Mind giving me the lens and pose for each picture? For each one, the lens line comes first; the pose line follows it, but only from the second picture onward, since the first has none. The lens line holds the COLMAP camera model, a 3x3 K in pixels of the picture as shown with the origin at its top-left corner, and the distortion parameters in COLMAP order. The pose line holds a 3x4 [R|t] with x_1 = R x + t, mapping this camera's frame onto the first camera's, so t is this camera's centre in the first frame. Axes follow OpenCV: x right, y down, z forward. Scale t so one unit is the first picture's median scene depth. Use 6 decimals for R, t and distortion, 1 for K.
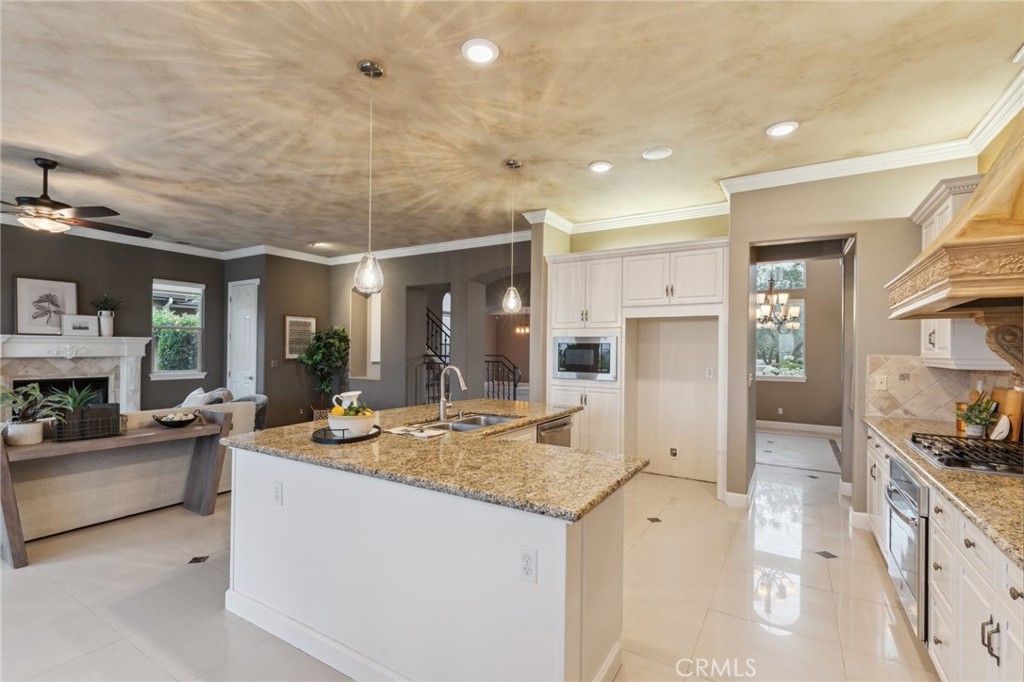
lens RADIAL K [[454.9, 0, 512.9], [0, 454.9, 347.3], [0, 0, 1]] dist [0.000006, -0.000249]
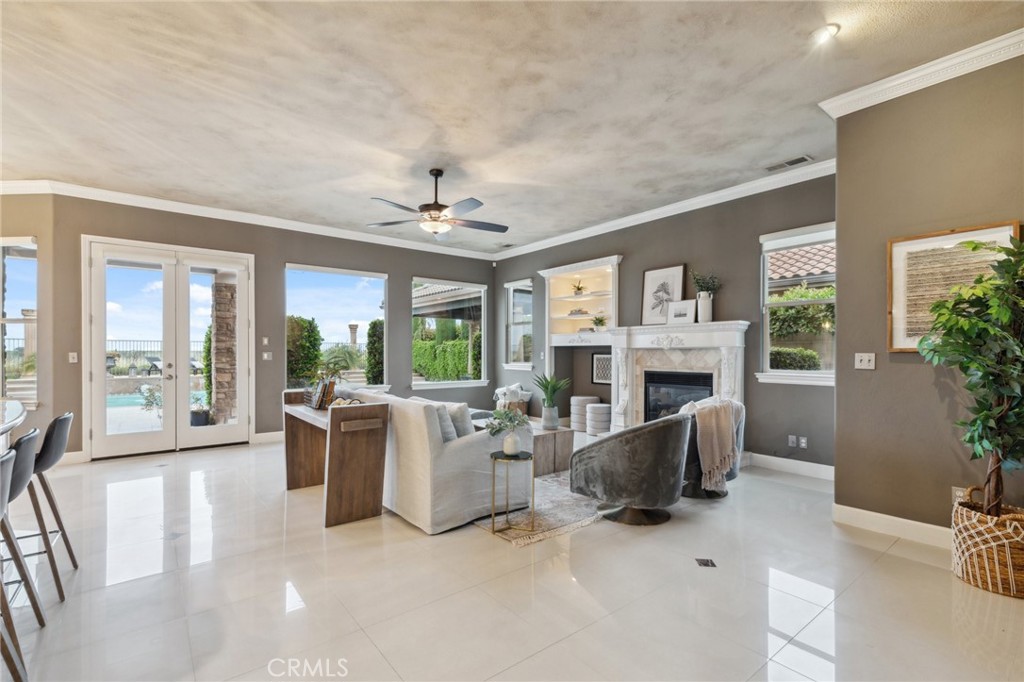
lens RADIAL K [[462.7, 0, 517.5], [0, 462.7, 352.8], [0, 0, 1]] dist [0.003353, 0.000653]
pose [[-0.344487, -0.007547, -0.938761, 0.001136], [0.000790, 0.999965, -0.008328, 0.053089], [0.938791, -0.003610, -0.344469, 1.419205]]
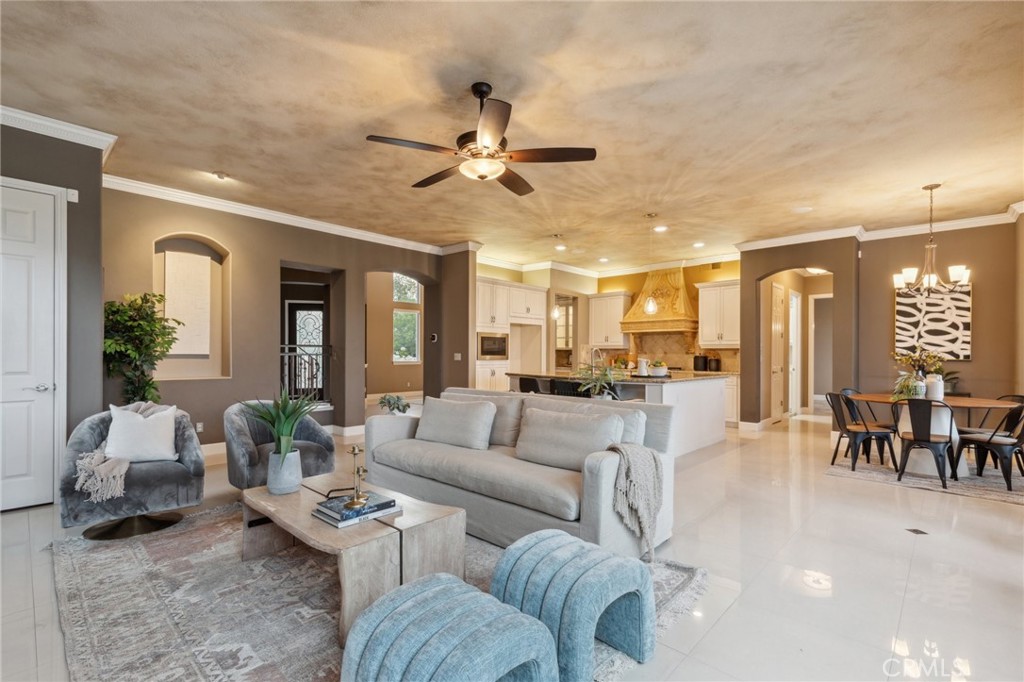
lens RADIAL K [[454.9, 0, 512.9], [0, 454.9, 347.3], [0, 0, 1]] dist [0.000006, -0.000249]
pose [[0.219404, 0.002808, 0.975630, -1.575569], [-0.008955, 0.999960, -0.000864, 0.032477], [-0.975593, -0.008547, 0.219420, 0.687881]]
